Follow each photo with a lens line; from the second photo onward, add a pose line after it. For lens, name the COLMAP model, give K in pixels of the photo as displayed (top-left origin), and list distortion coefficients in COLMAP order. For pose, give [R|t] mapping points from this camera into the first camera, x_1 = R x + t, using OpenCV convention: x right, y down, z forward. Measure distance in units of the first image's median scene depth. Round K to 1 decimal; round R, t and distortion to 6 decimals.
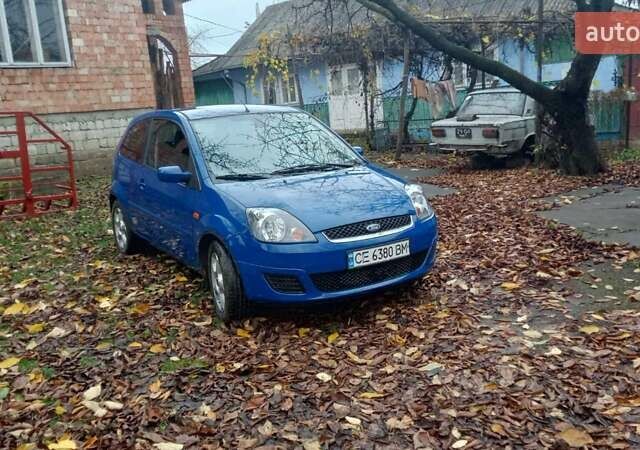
lens RADIAL K [[622.3, 0, 316.3], [0, 622.3, 224.5], [0, 0, 1]] dist [0.136456, -0.220386]
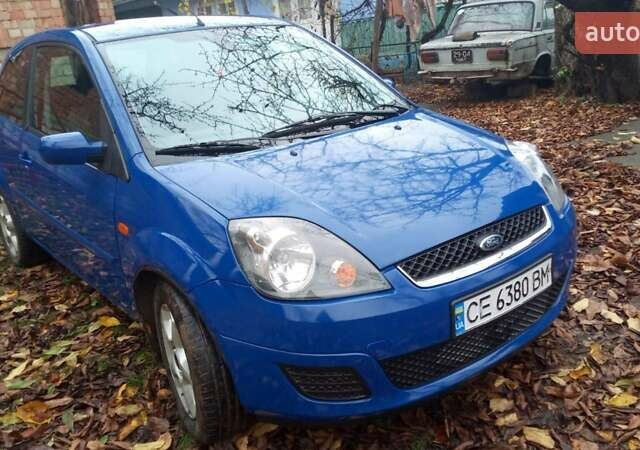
lens RADIAL K [[622.3, 0, 316.3], [0, 622.3, 224.5], [0, 0, 1]] dist [0.136456, -0.220386]
pose [[0.994186, -0.067266, 0.084081, -0.059627], [0.058550, 0.993045, 0.102149, -0.046938], [-0.090367, -0.096632, 0.991209, 0.364439]]
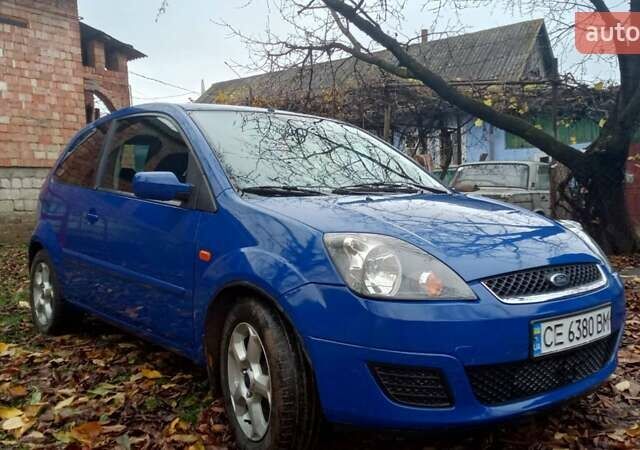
lens RADIAL K [[622.3, 0, 316.3], [0, 622.3, 224.5], [0, 0, 1]] dist [0.136456, -0.220386]
pose [[0.991775, 0.041197, 0.121185, -0.125060], [-0.022216, 0.987822, -0.153995, 0.032169], [-0.126053, 0.150036, 0.980612, 0.343518]]
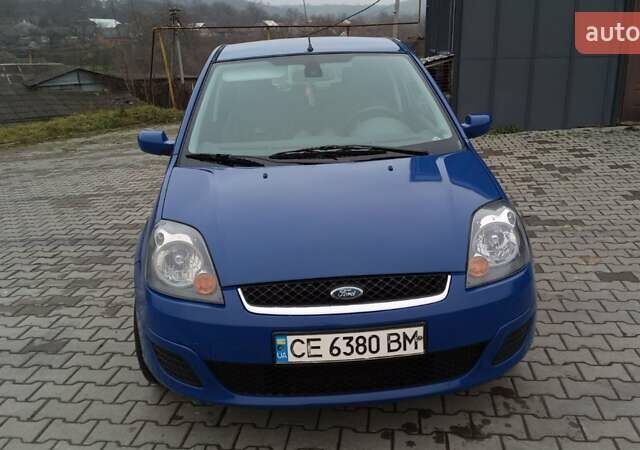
lens RADIAL K [[640.2, 0, 320.0], [0, 640.2, 225.0], [0, 0, 1]] dist [0.048795, -0.012235]
pose [[0.873971, 0.153088, -0.461236, 0.215720], [-0.099850, 0.985405, 0.137863, -0.084862], [0.475610, -0.074434, 0.876502, 0.366120]]
